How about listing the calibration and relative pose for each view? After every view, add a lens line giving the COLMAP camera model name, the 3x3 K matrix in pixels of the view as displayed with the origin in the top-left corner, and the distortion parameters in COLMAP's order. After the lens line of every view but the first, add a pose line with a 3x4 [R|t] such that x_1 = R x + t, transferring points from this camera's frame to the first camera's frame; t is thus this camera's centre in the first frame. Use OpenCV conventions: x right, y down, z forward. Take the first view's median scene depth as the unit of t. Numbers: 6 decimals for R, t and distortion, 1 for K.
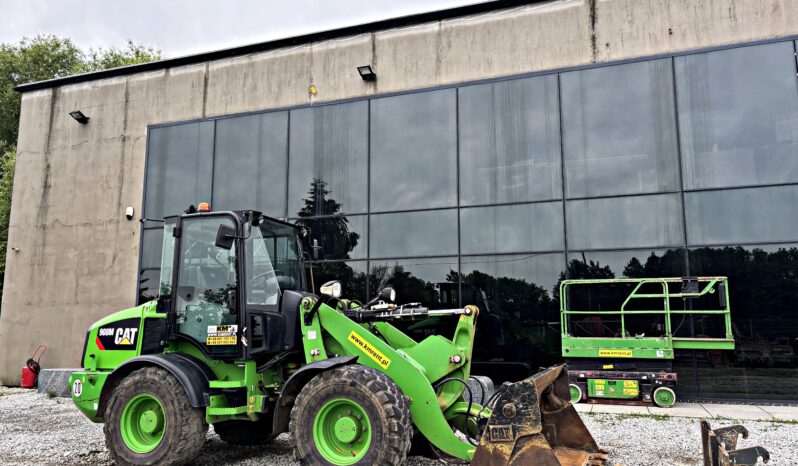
lens RADIAL K [[611.0, 0, 399.0], [0, 611.0, 233.0], [0, 0, 1]] dist [0.034091, -0.034663]
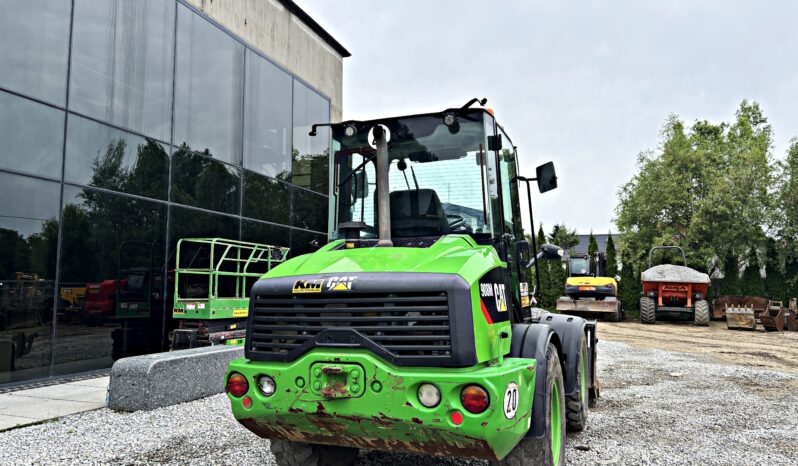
lens RADIAL K [[608.5, 0, 405.6], [0, 608.5, 224.2], [0, 0, 1]] dist [0.083808, -0.136868]
pose [[-0.020122, 0.110821, 0.993637, -0.695596], [-0.154628, 0.981535, -0.112602, 0.121630], [-0.987768, -0.155910, -0.002615, 0.747281]]
